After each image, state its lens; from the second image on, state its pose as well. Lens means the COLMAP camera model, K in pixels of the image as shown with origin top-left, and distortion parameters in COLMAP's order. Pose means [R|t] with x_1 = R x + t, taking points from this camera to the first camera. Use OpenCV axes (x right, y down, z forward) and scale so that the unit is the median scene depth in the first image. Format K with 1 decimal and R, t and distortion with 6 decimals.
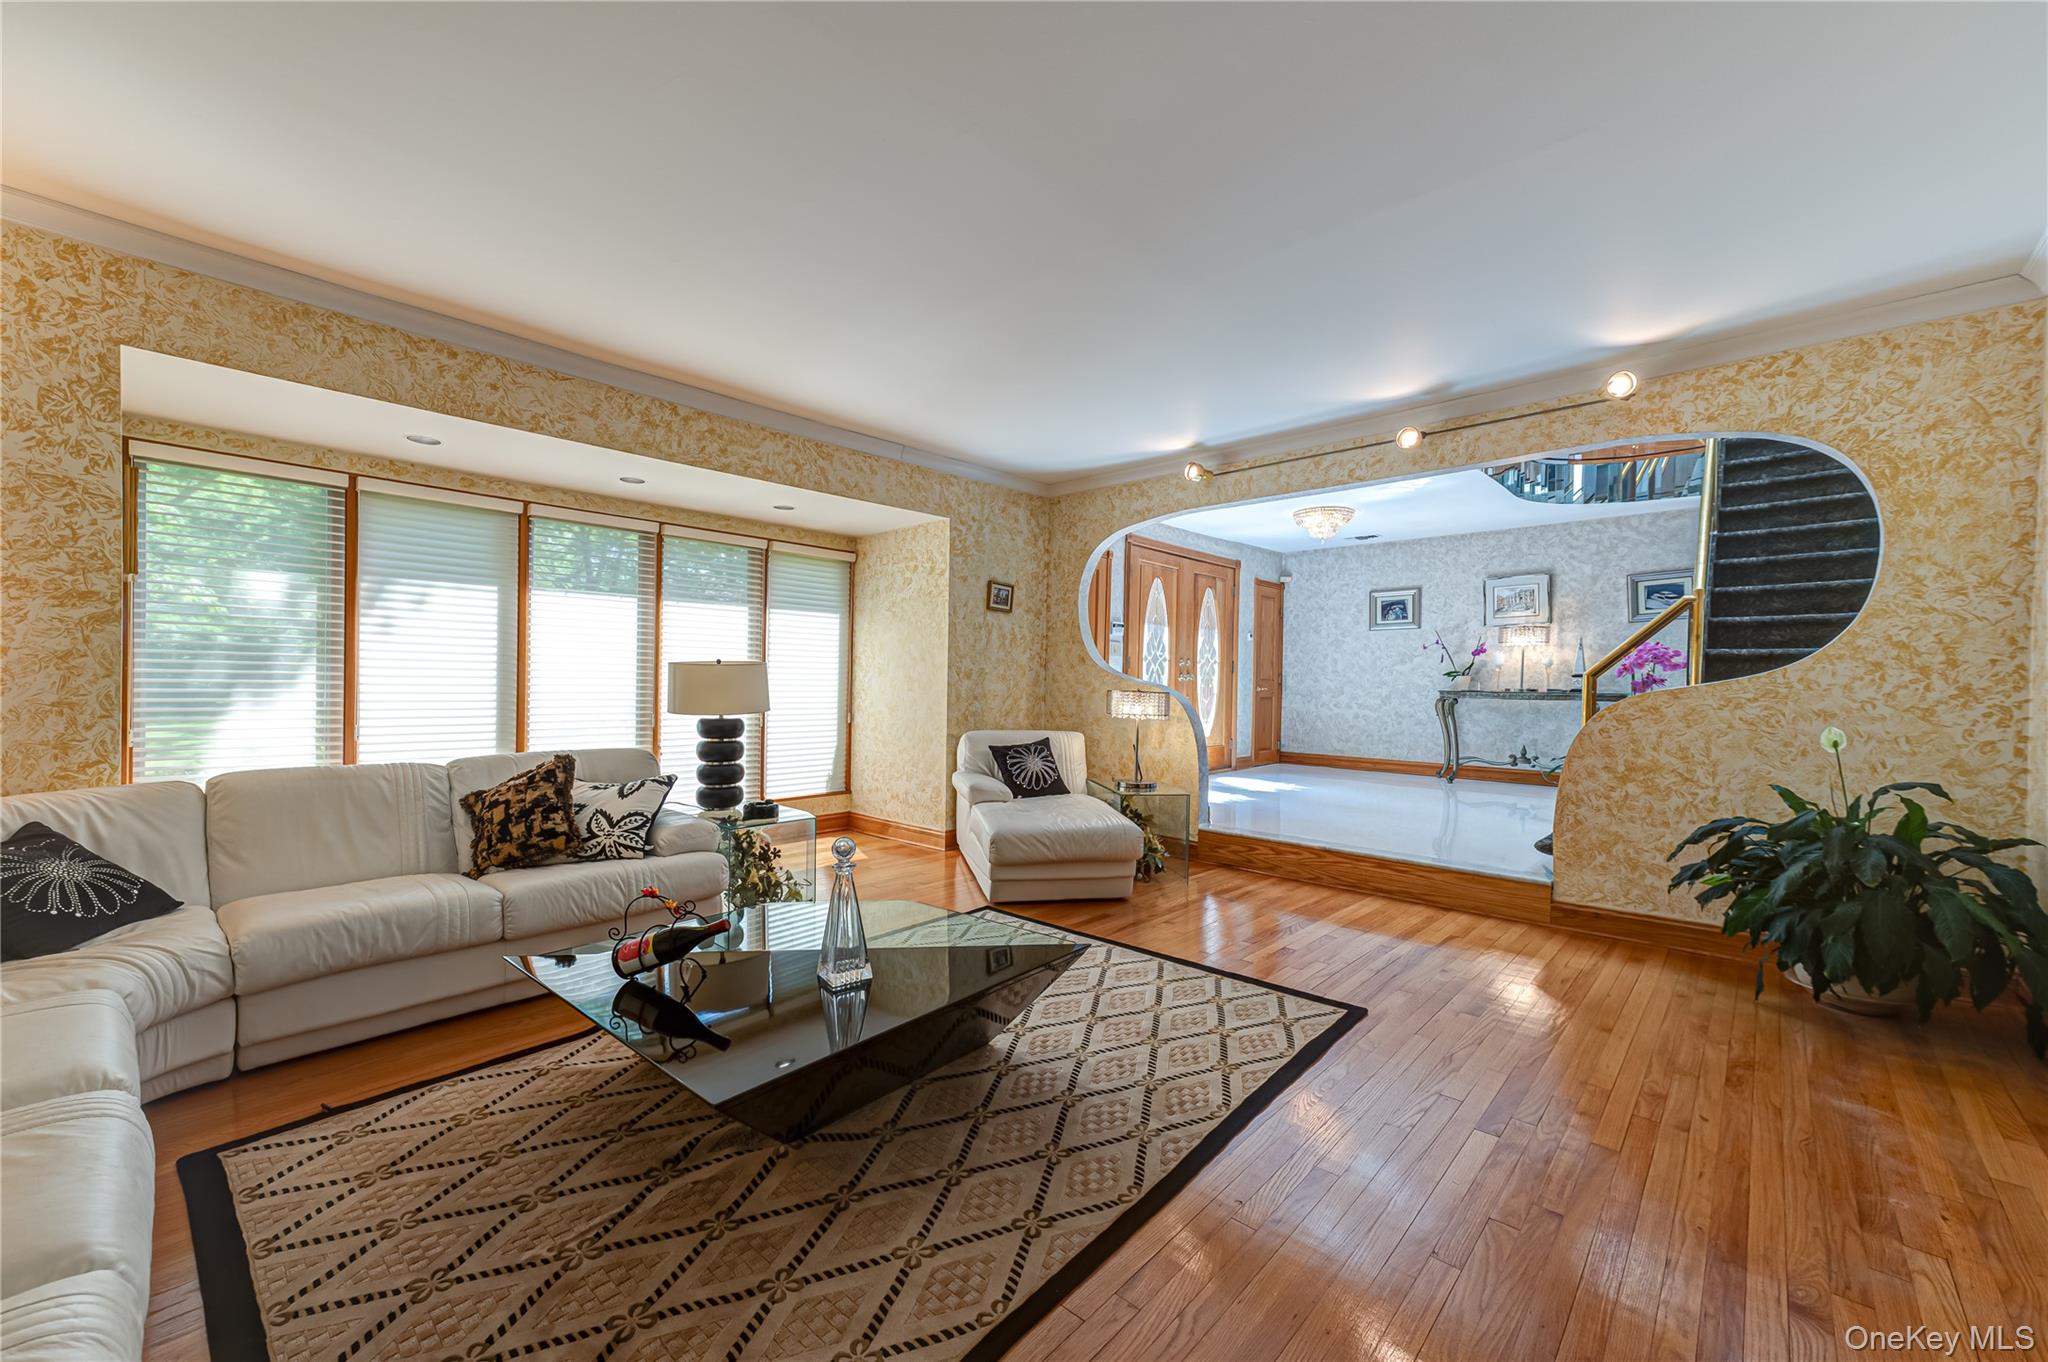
lens RADIAL K [[805.8, 0, 1031.5], [0, 805.8, 685.4], [0, 0, 1]] dist [0.013514, -0.000085]
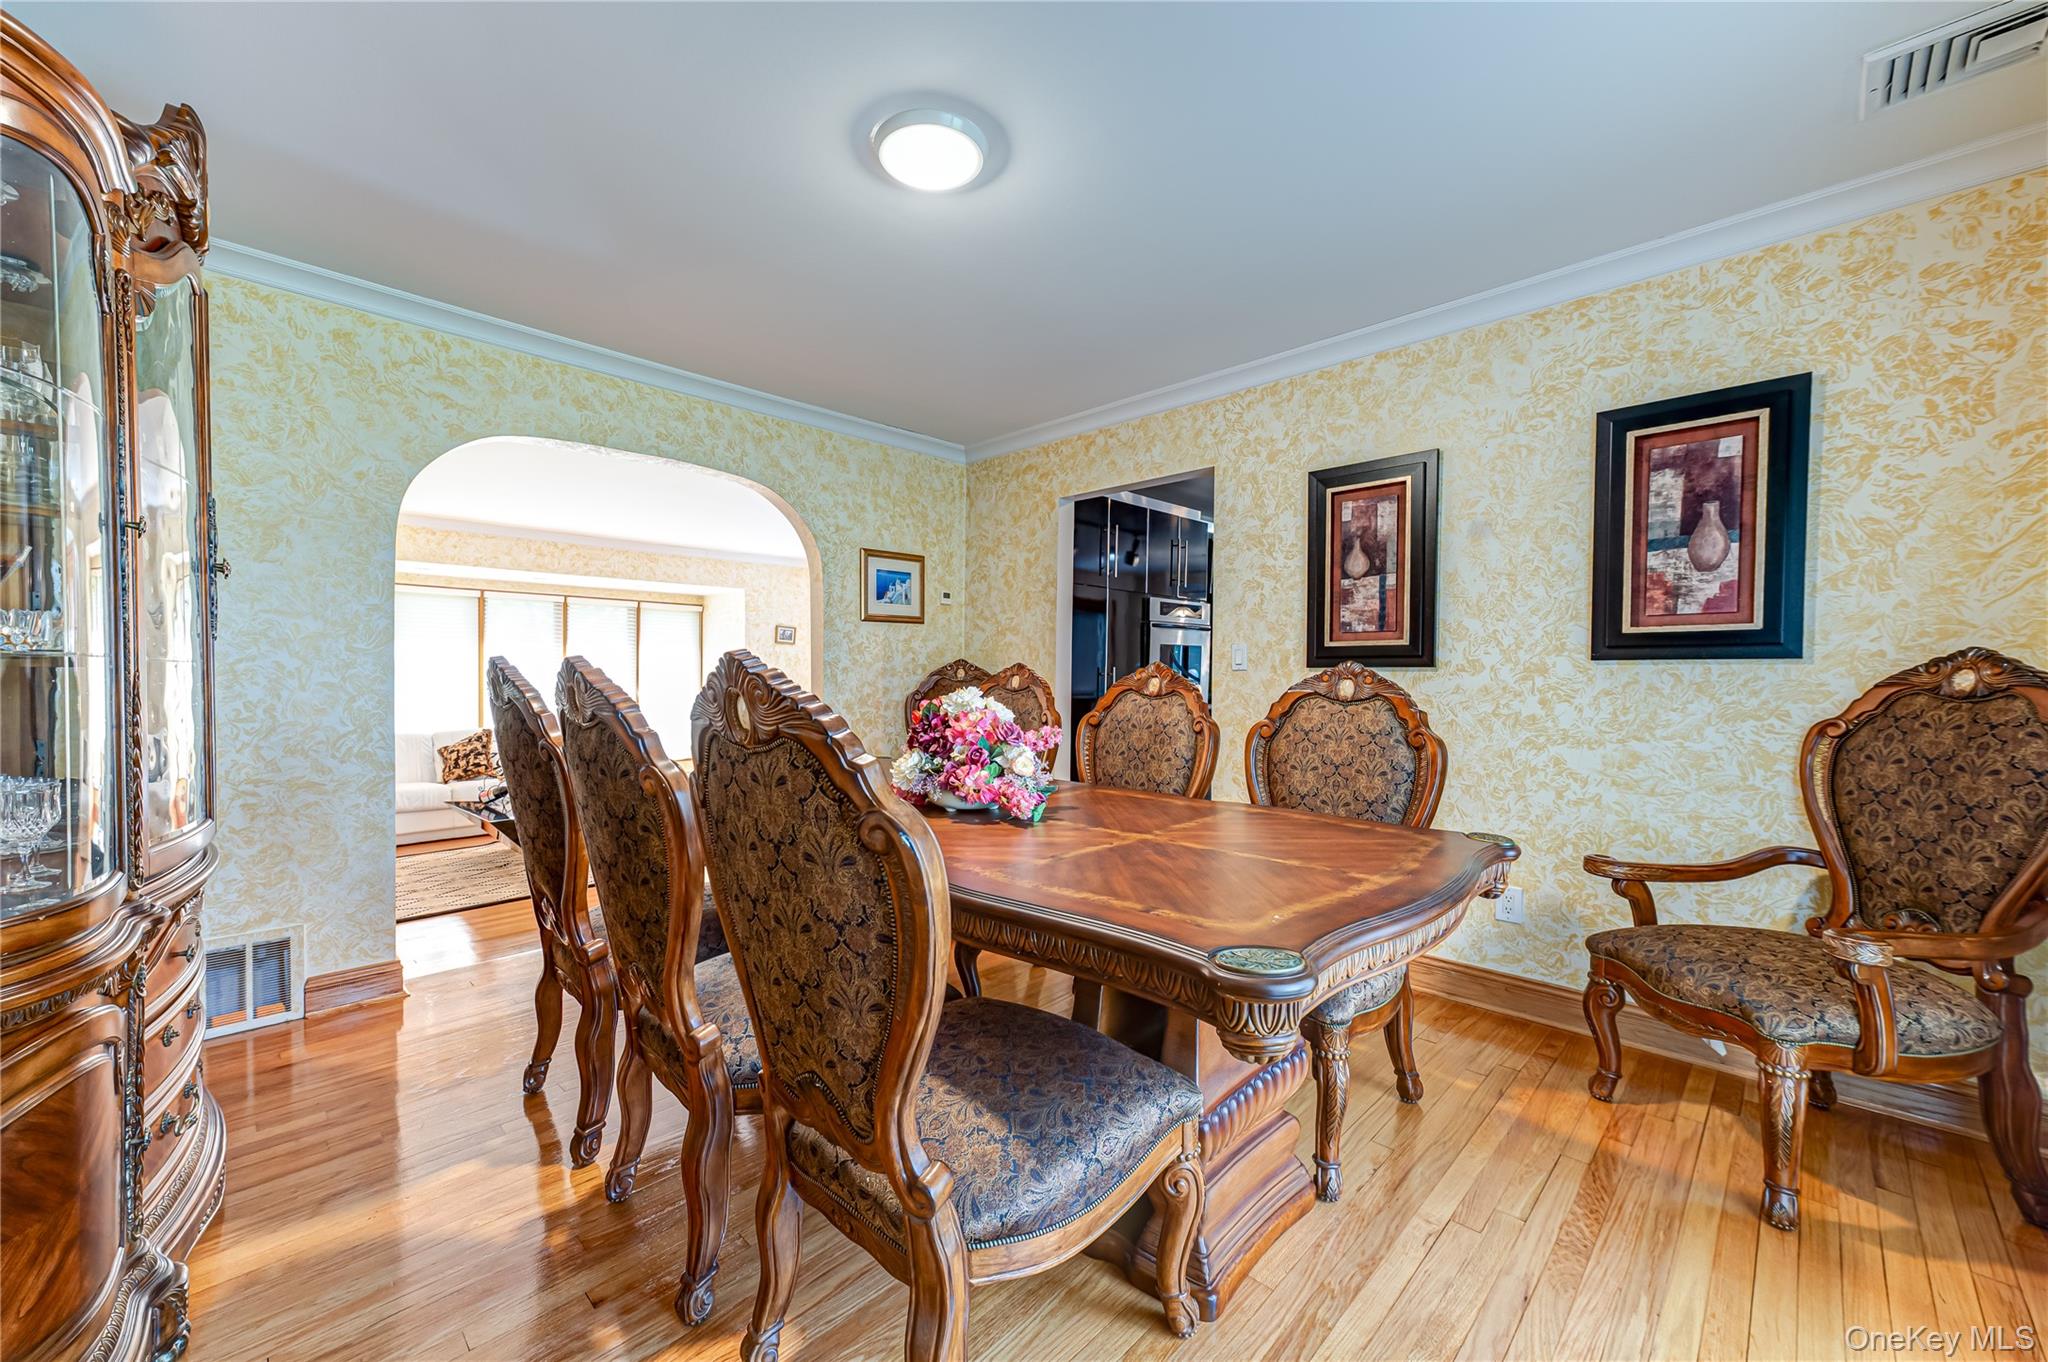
lens RADIAL K [[805.8, 0, 1011.8], [0, 805.8, 686.1], [0, 0, 1]] dist [0.013514, -0.000085]
pose [[0.999056, -0.006076, -0.043013, 0.296676], [0.006194, 0.999977, 0.002614, -0.007332], [0.042996, -0.002878, 0.999071, -0.352162]]
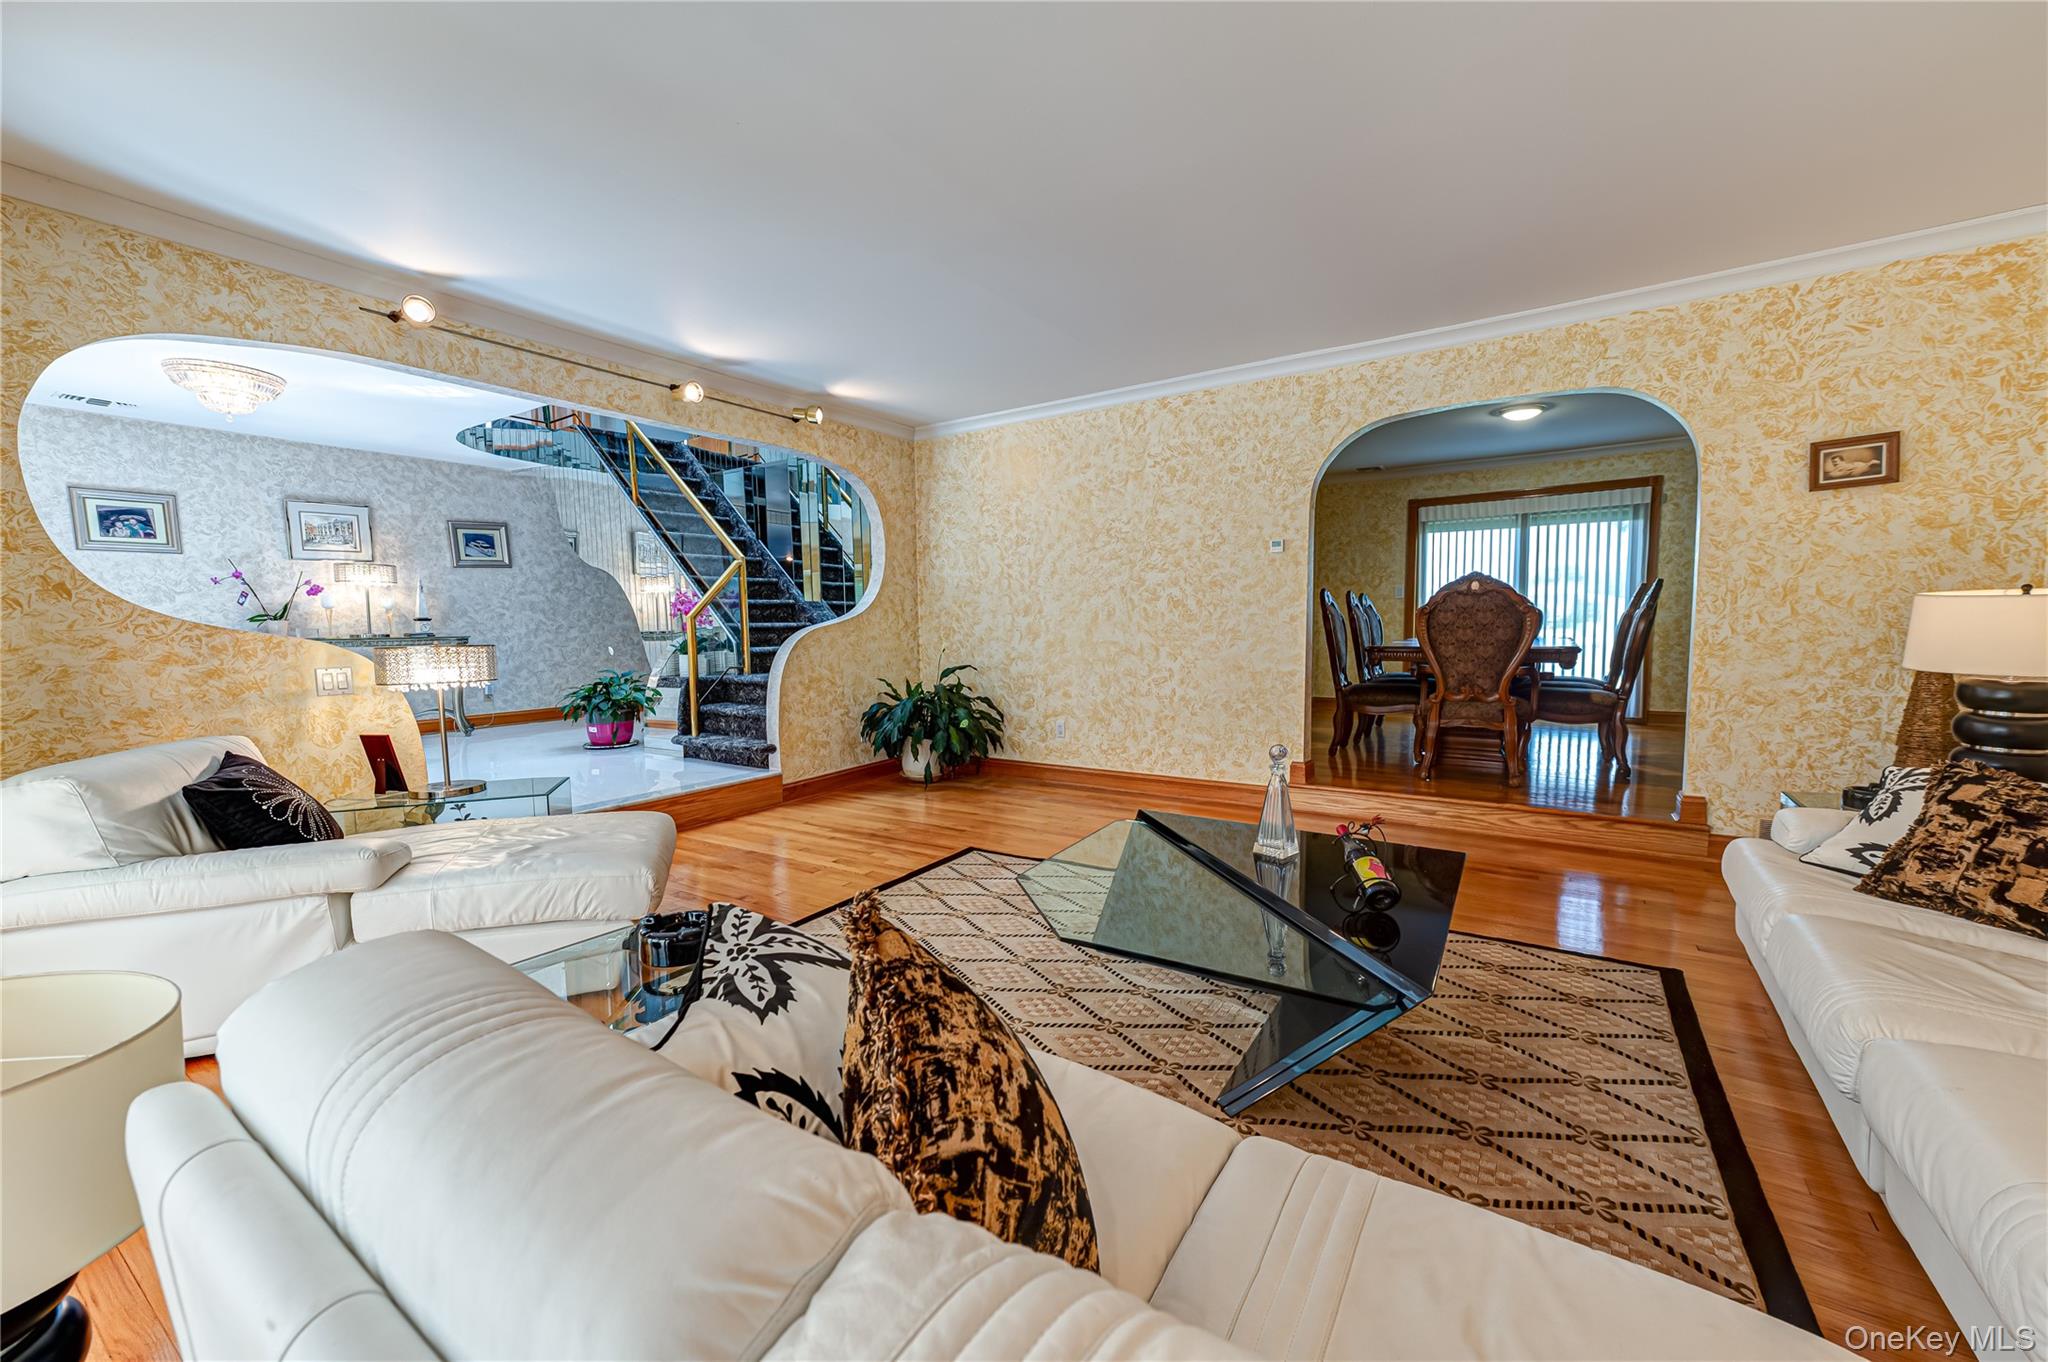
lens RADIAL K [[805.8, 0, 1009.7], [0, 805.8, 685.6], [0, 0, 1]] dist [0.013514, -0.000085]
pose [[-0.157800, -0.087318, 0.983603, -0.505814], [0.019257, 0.995621, 0.091474, -0.010172], [-0.987283, 0.033376, -0.155427, 0.580341]]
